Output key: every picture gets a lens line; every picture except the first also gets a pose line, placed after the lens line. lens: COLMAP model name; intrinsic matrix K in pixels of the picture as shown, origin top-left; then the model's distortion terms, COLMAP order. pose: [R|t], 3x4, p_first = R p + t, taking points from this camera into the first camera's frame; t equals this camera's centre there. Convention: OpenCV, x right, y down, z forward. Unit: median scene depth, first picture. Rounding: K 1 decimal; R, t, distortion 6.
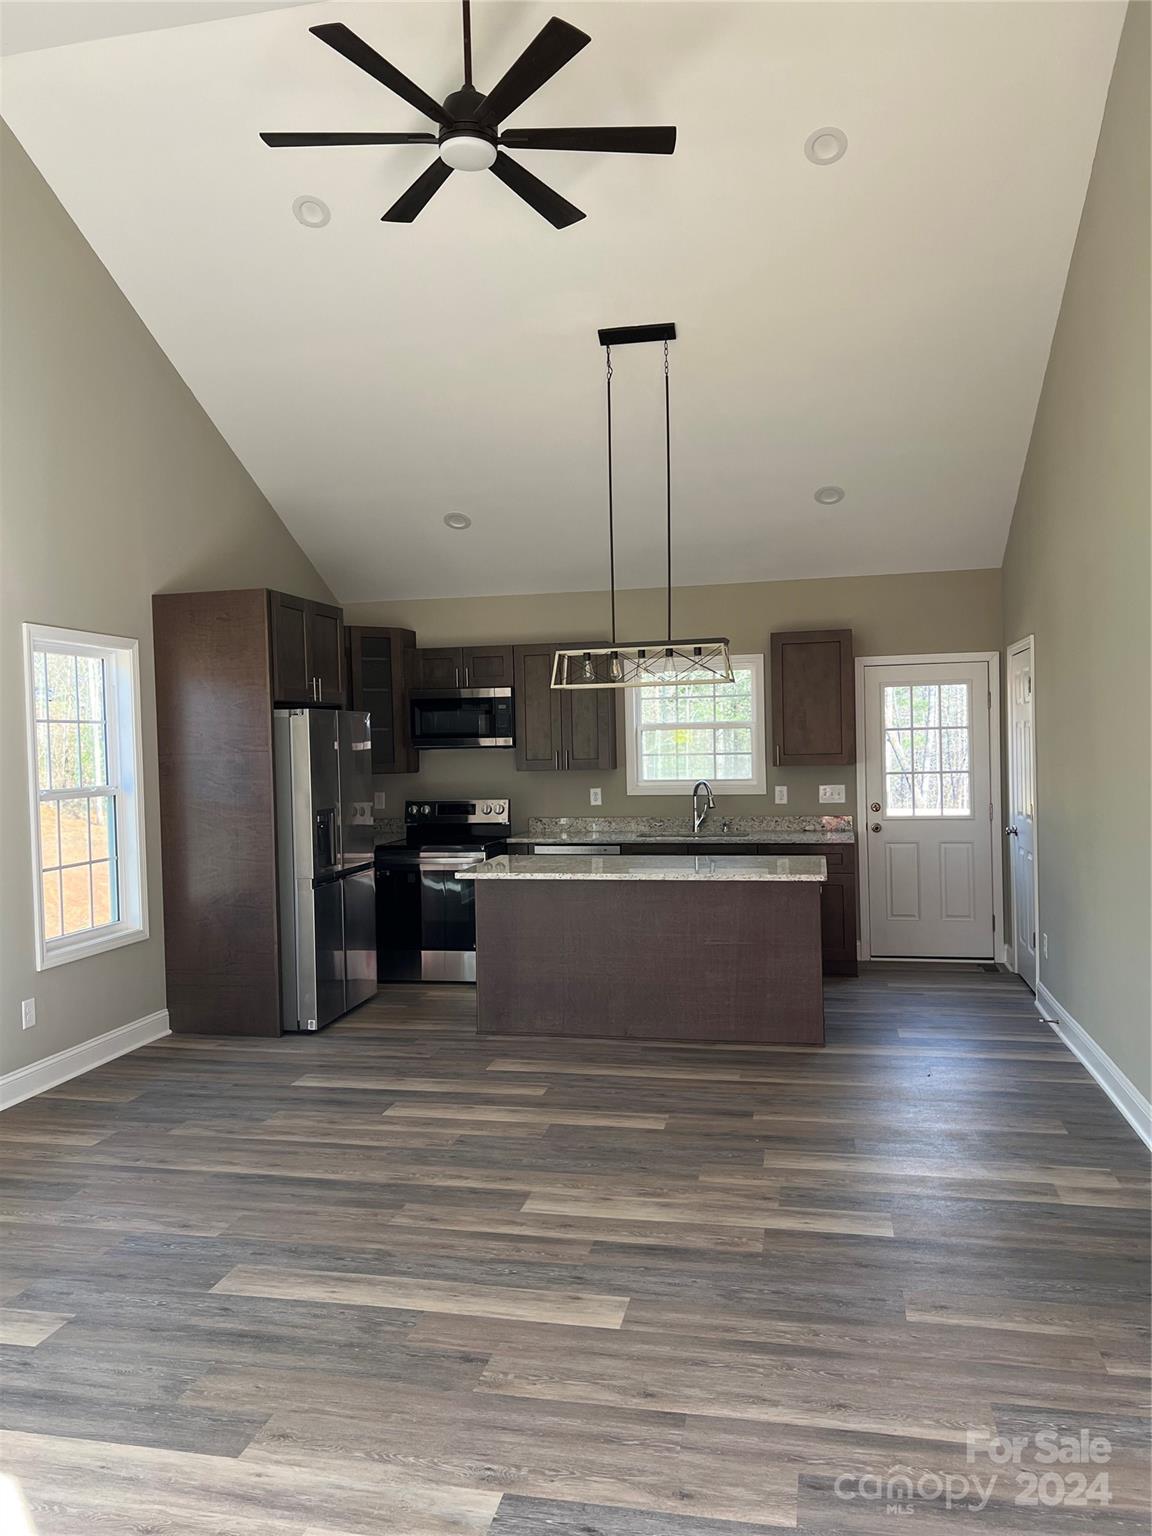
lens RADIAL K [[1156.5, 0, 575.5], [0, 1156.5, 769.2], [0, 0, 1]] dist [0.047444, -0.056175]
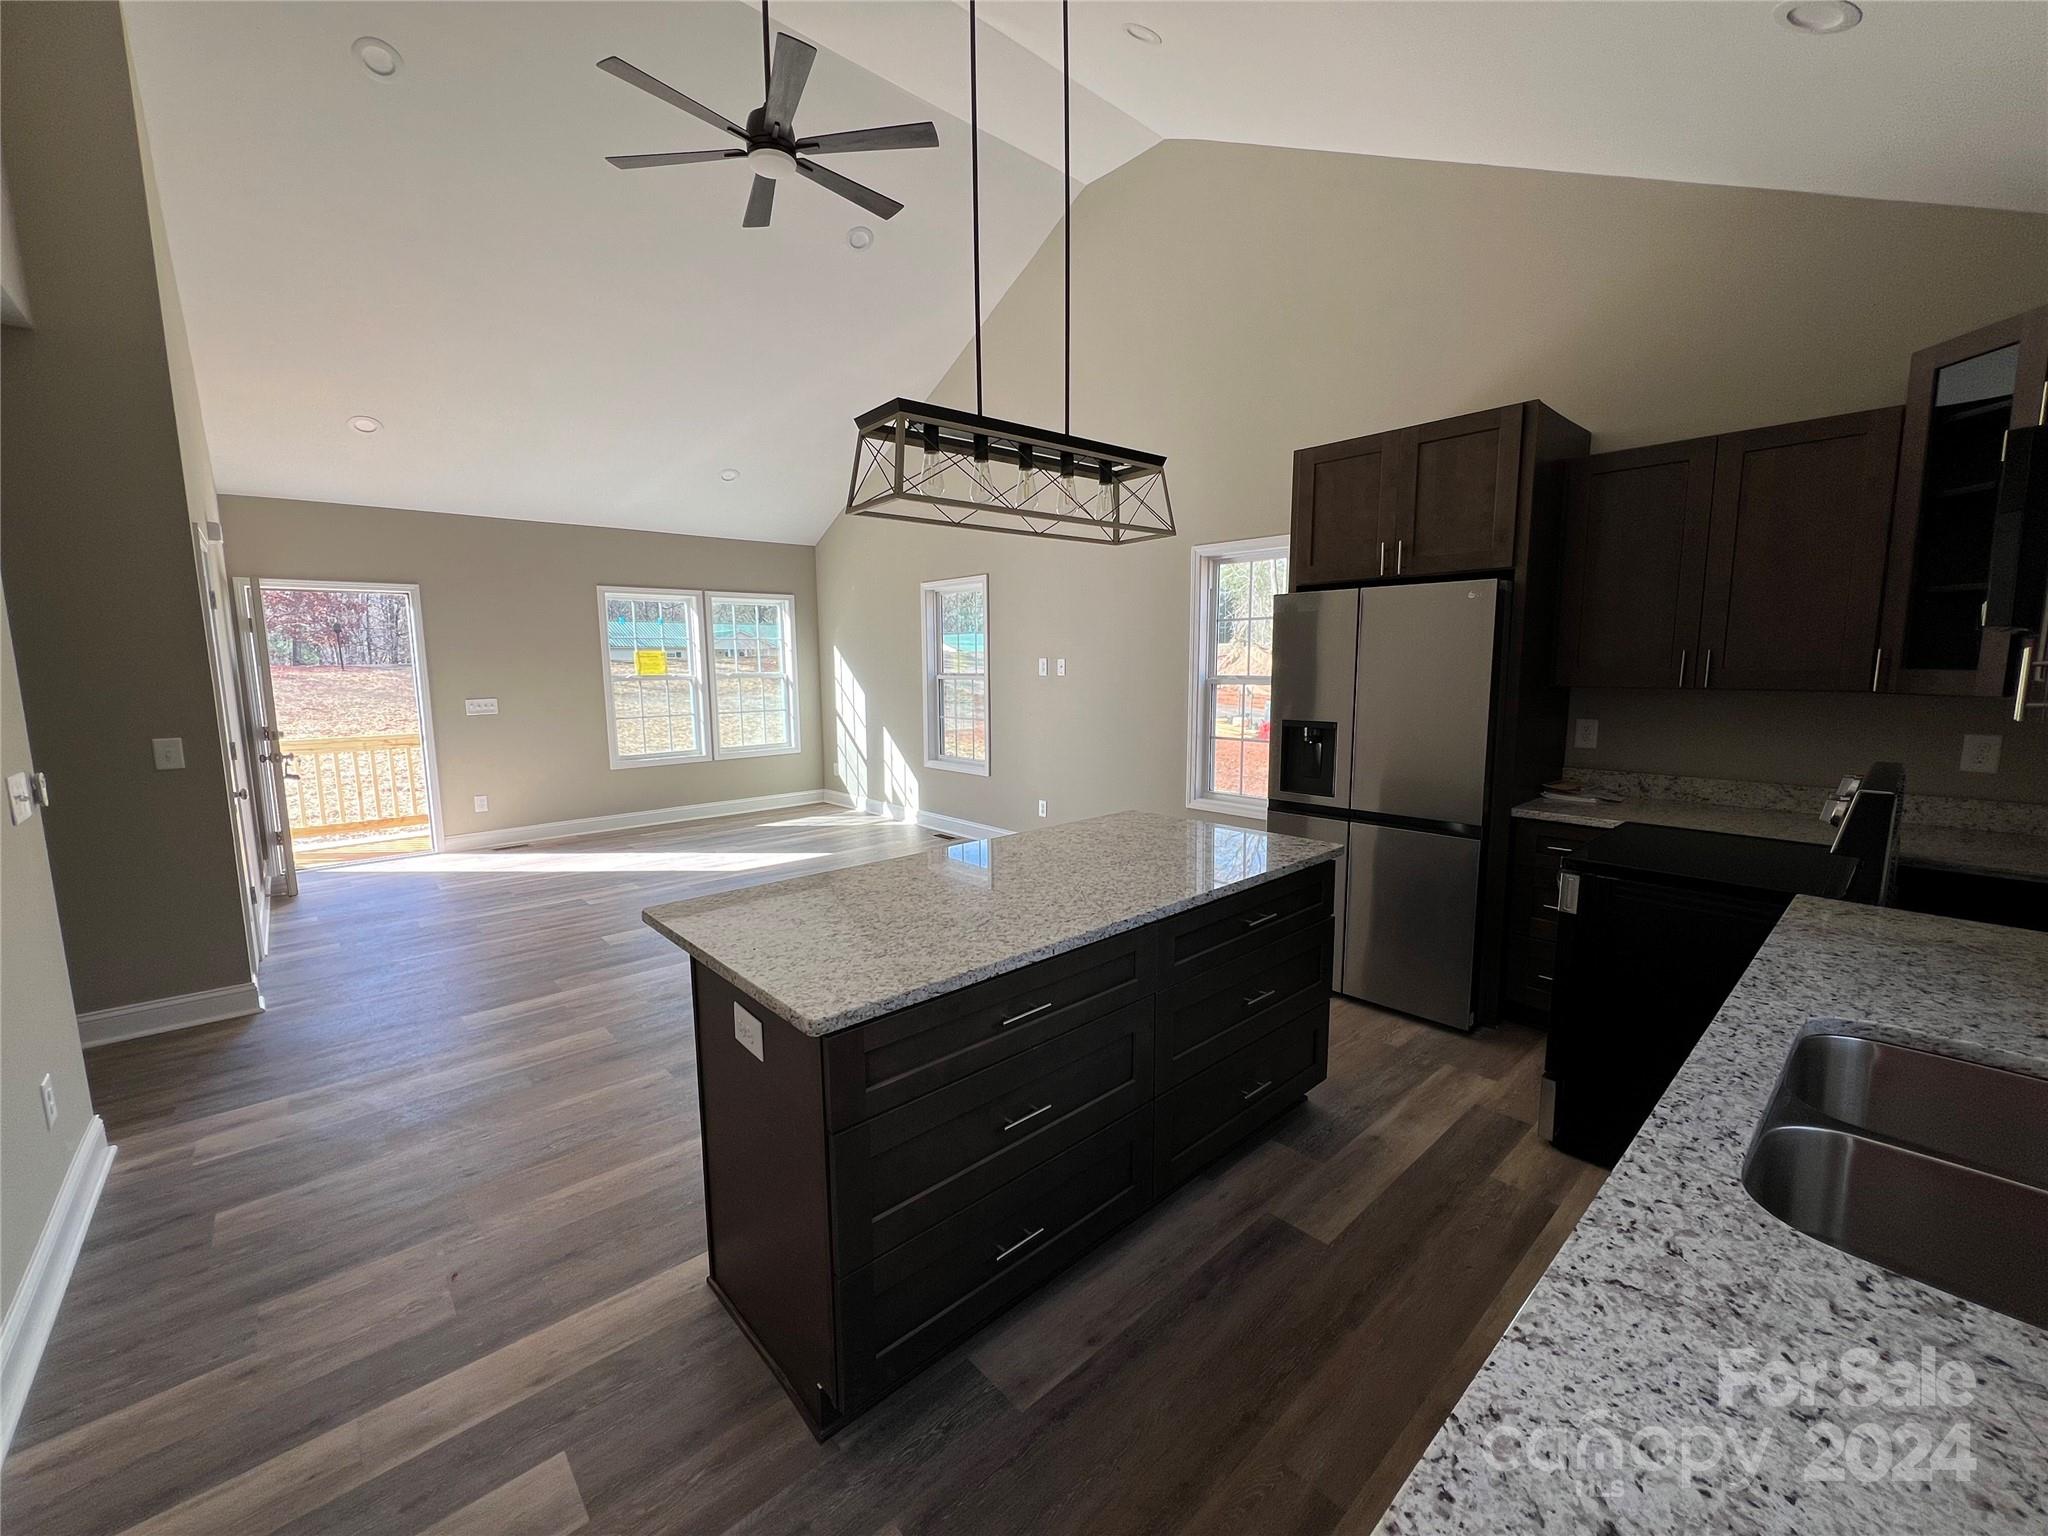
lens RADIAL K [[822.9, 0, 1023.9], [0, 822.9, 764.4], [0, 0, 1]] dist [-0.004366, 0.001854]
pose [[-0.587776, 0.133673, -0.797904, 0.730576], [0.003939, 0.986717, 0.162403, -0.057513], [0.809014, 0.092313, -0.580495, 2.457226]]
